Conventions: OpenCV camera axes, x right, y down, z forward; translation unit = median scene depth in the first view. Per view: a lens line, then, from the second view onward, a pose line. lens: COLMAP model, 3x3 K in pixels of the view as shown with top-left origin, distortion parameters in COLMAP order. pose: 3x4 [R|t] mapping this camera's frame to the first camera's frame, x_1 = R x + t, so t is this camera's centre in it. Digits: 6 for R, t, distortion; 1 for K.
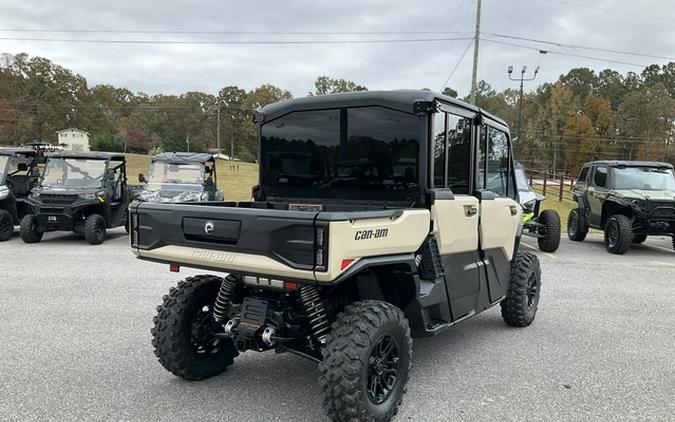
lens RADIAL K [[614.0, 0, 326.8], [0, 614.0, 212.0], [0, 0, 1]] dist [0.005839, 0.005148]
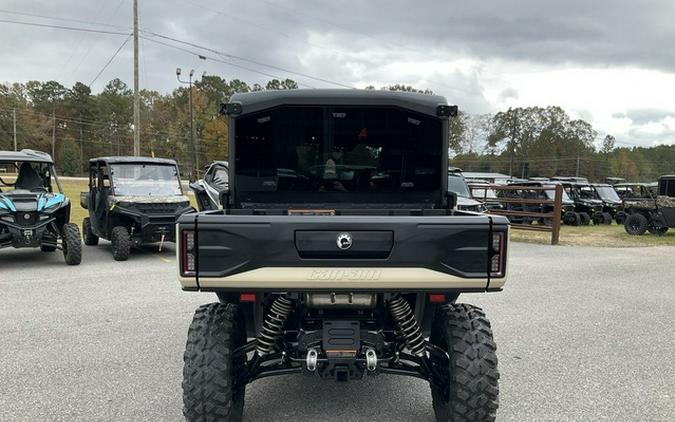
lens RADIAL K [[614.0, 0, 326.8], [0, 614.0, 212.0], [0, 0, 1]] dist [0.005839, 0.005148]
pose [[0.794798, -0.036347, 0.605785, -0.526669], [0.038068, 0.999225, 0.010008, -0.016969], [-0.605679, 0.015107, 0.795566, 0.261043]]
